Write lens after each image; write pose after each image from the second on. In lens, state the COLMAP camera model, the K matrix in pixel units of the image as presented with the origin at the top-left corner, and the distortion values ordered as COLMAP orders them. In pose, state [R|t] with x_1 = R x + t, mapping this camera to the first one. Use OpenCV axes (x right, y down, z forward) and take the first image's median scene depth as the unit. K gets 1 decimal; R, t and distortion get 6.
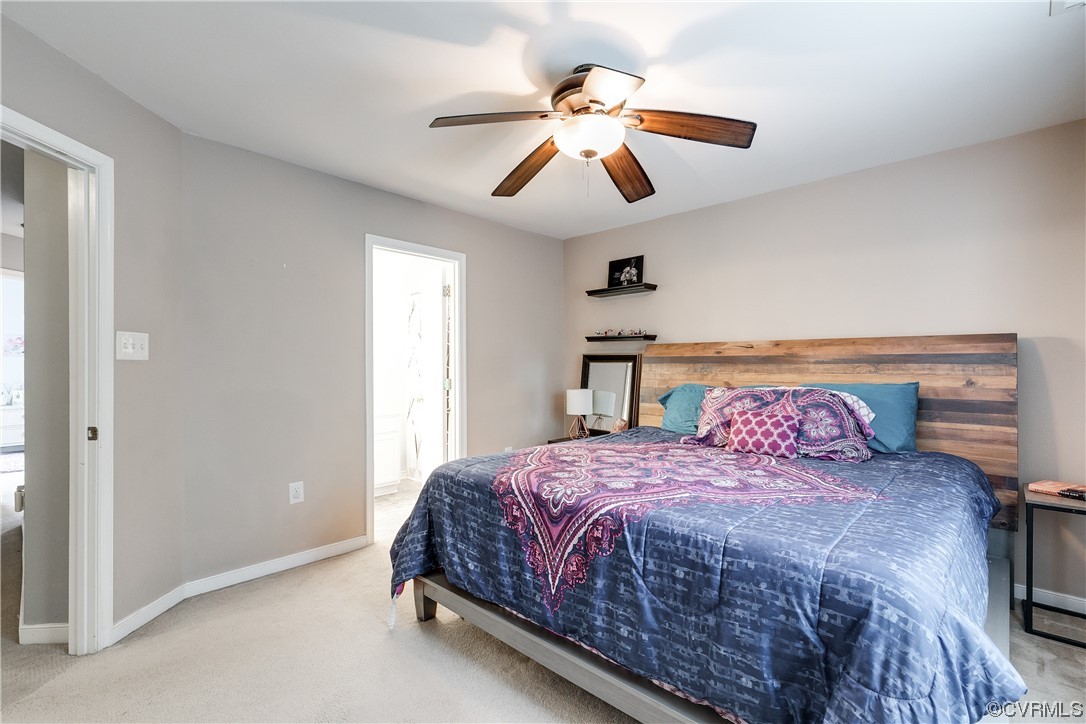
lens RADIAL K [[495.5, 0, 546.6], [0, 495.5, 366.4], [0, 0, 1]] dist [0.016365, -0.001561]
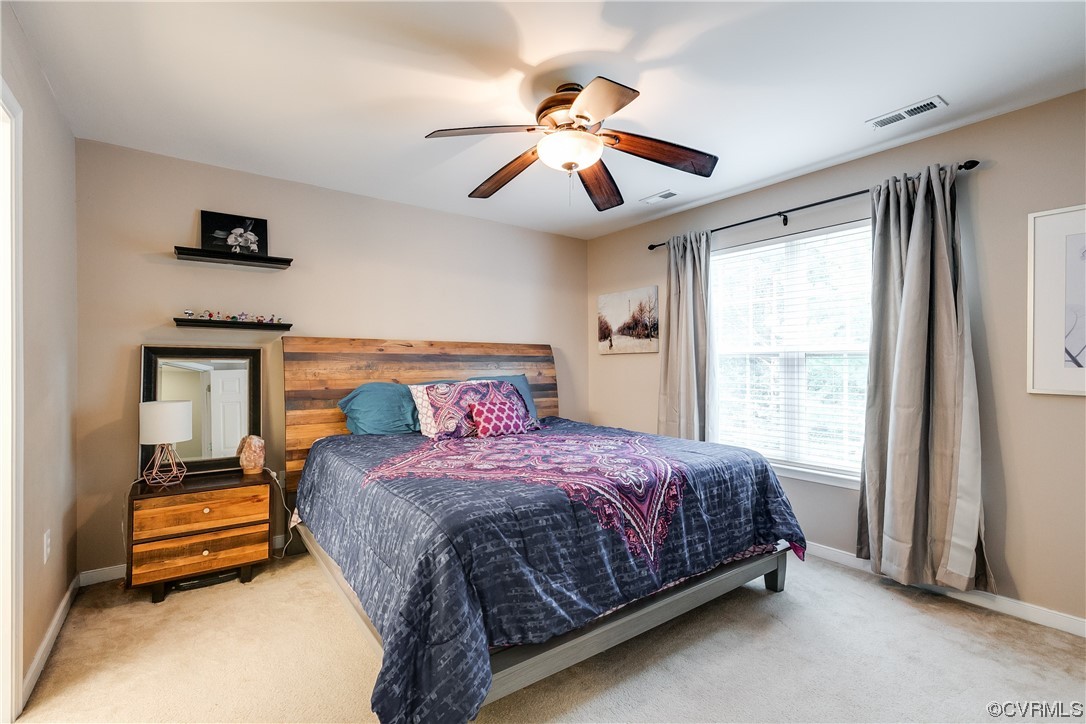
lens RADIAL K [[495.5, 0, 547.4], [0, 495.5, 362.5], [0, 0, 1]] dist [0.016365, -0.001561]
pose [[0.167672, 0.000435, 0.985843, -0.765167], [0.001655, 0.999998, -0.000723, -0.002417], [-0.985841, 0.001753, 0.167671, 0.683085]]
